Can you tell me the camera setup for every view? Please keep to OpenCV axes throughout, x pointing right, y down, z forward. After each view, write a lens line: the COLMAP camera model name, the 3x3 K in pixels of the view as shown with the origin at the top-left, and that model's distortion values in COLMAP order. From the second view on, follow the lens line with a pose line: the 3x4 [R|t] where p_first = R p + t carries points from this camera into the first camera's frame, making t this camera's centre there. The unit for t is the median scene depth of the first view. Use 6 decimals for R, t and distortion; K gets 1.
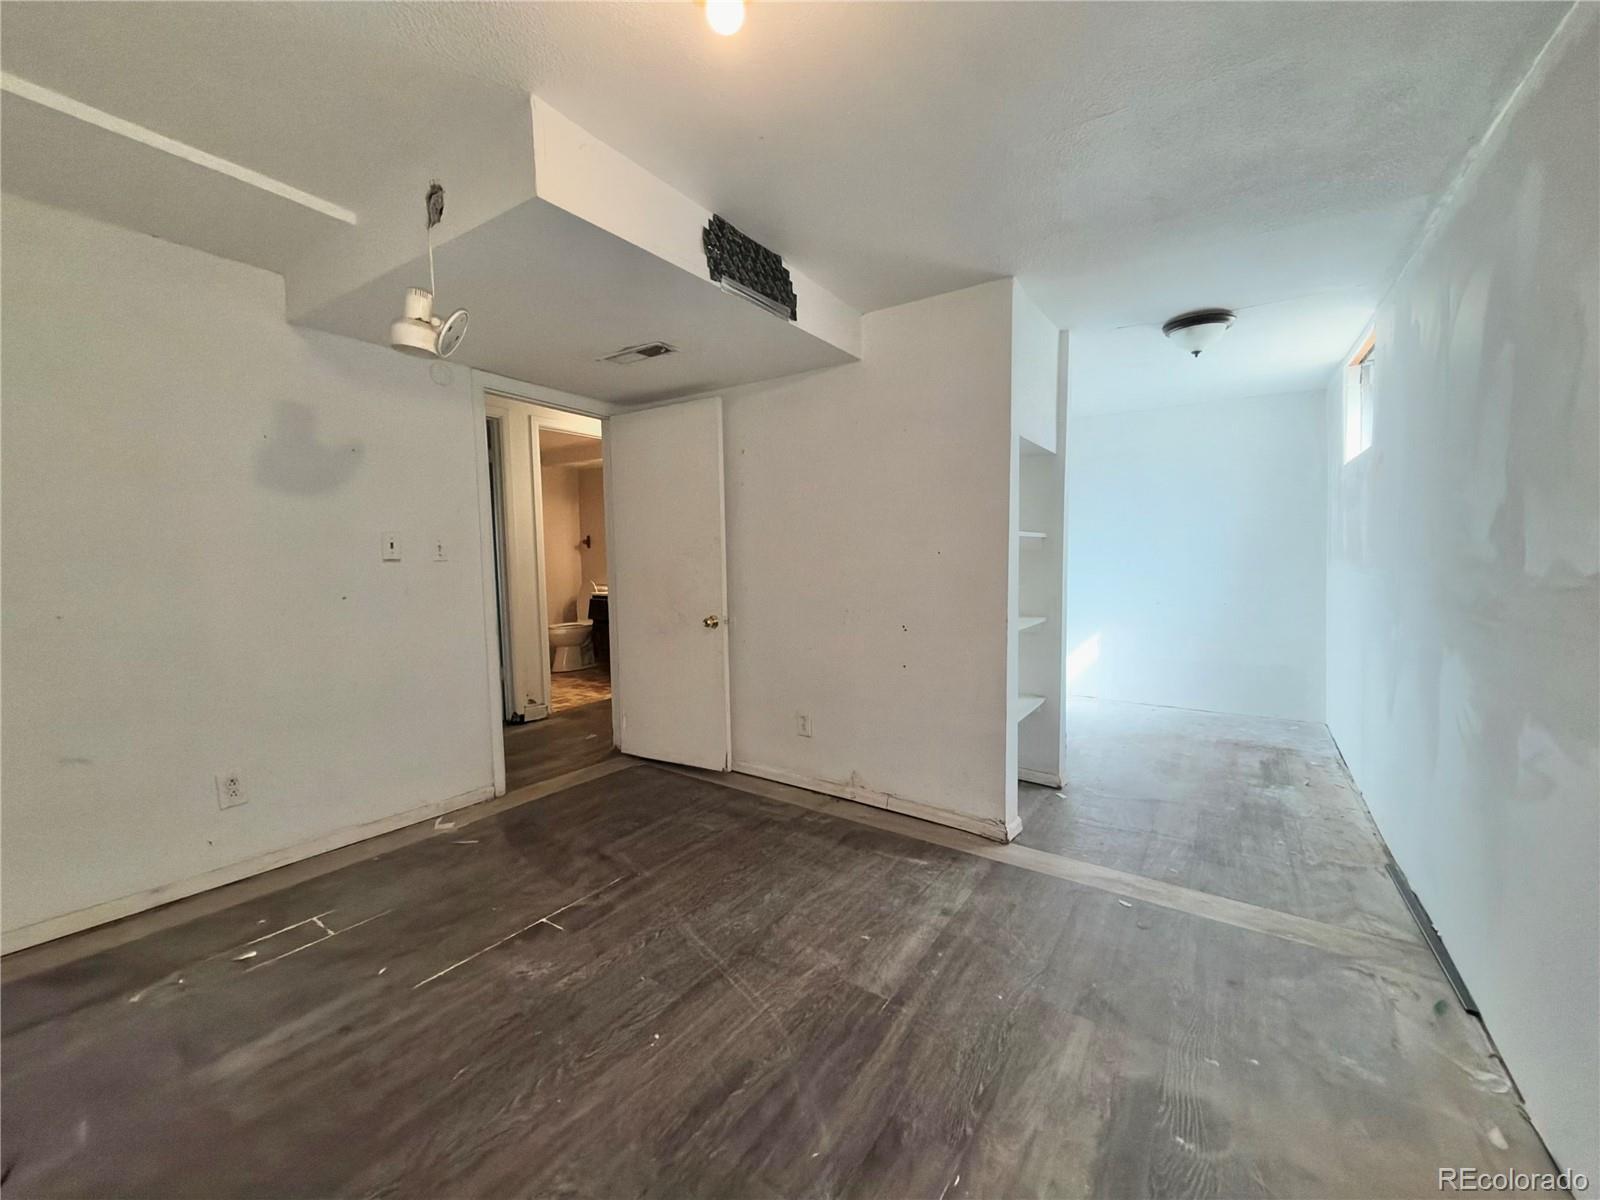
lens RADIAL K [[638.6, 0, 801.9], [0, 638.6, 602.9], [0, 0, 1]] dist [-0.001401, -0.000040]
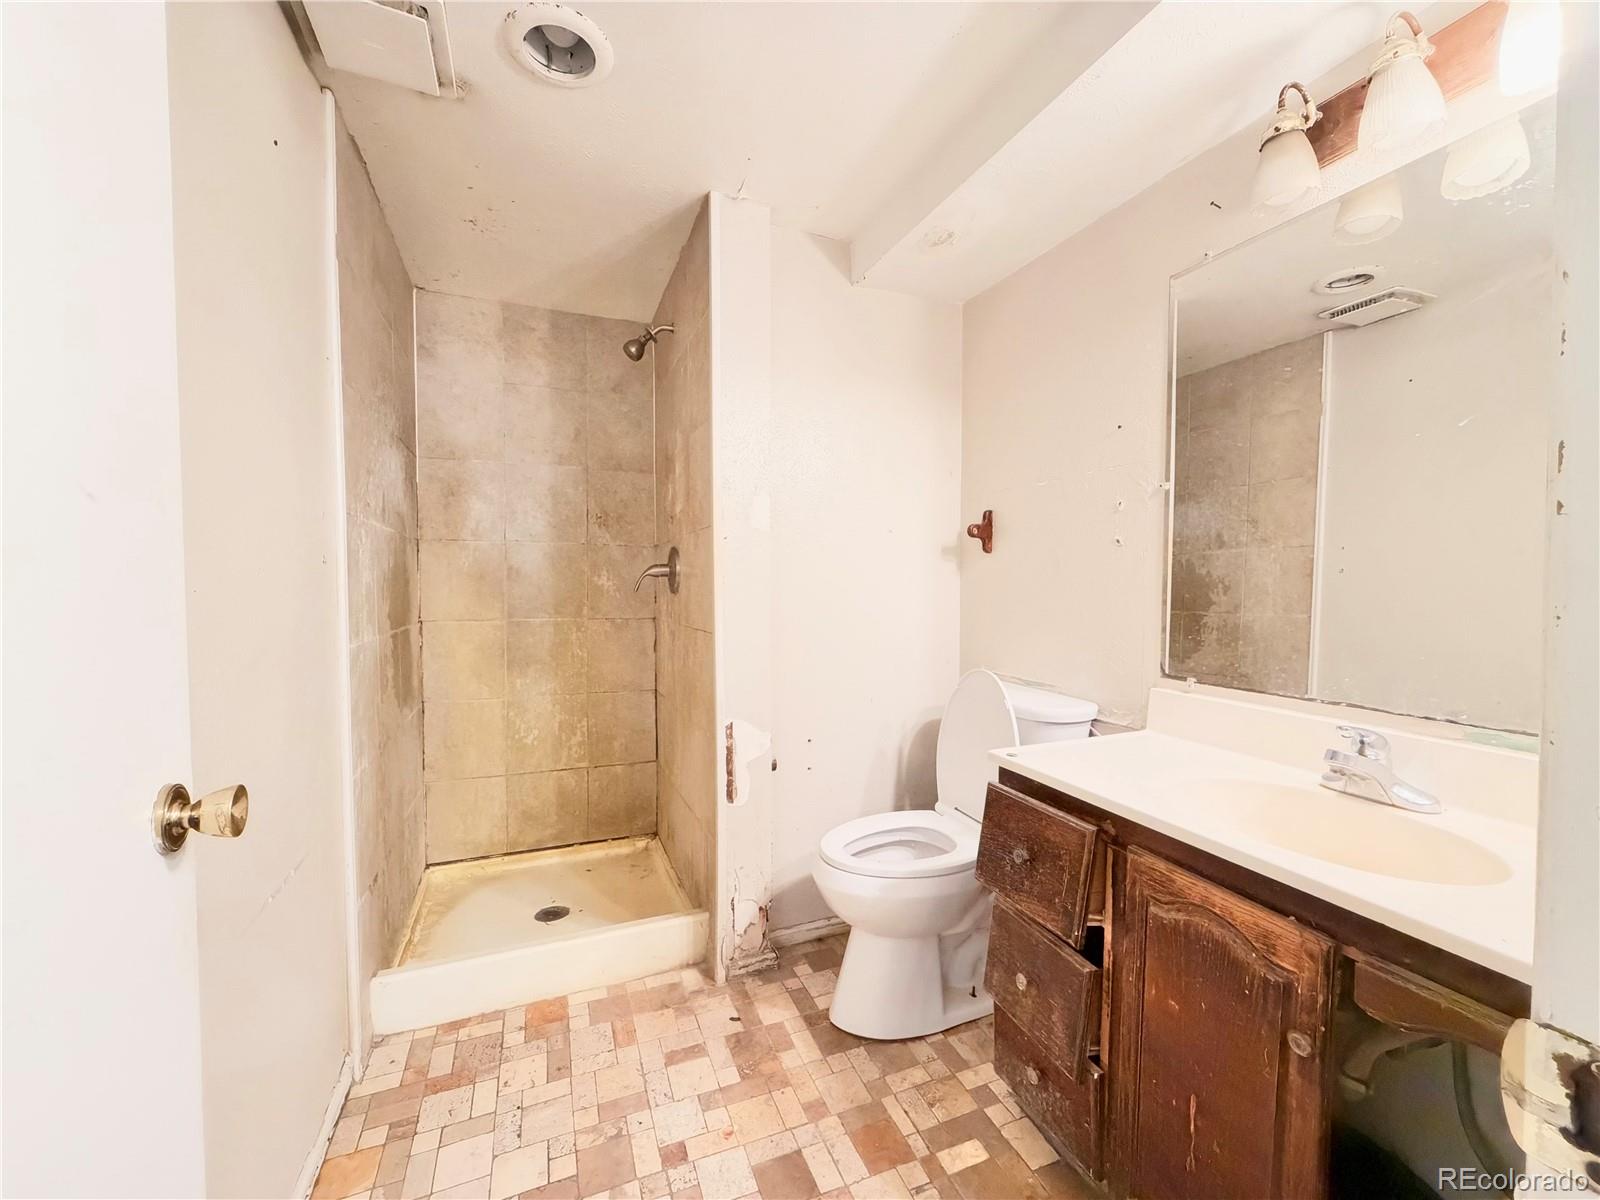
lens RADIAL K [[638.6, 0, 800.4], [0, 638.6, 599.2], [0, 0, 1]] dist [-0.001401, -0.000040]
pose [[0.831866, 0.032458, -0.554027, -0.241918], [-0.049869, 0.998622, -0.016372, -0.055309], [0.552732, 0.041248, 0.832338, 0.709148]]
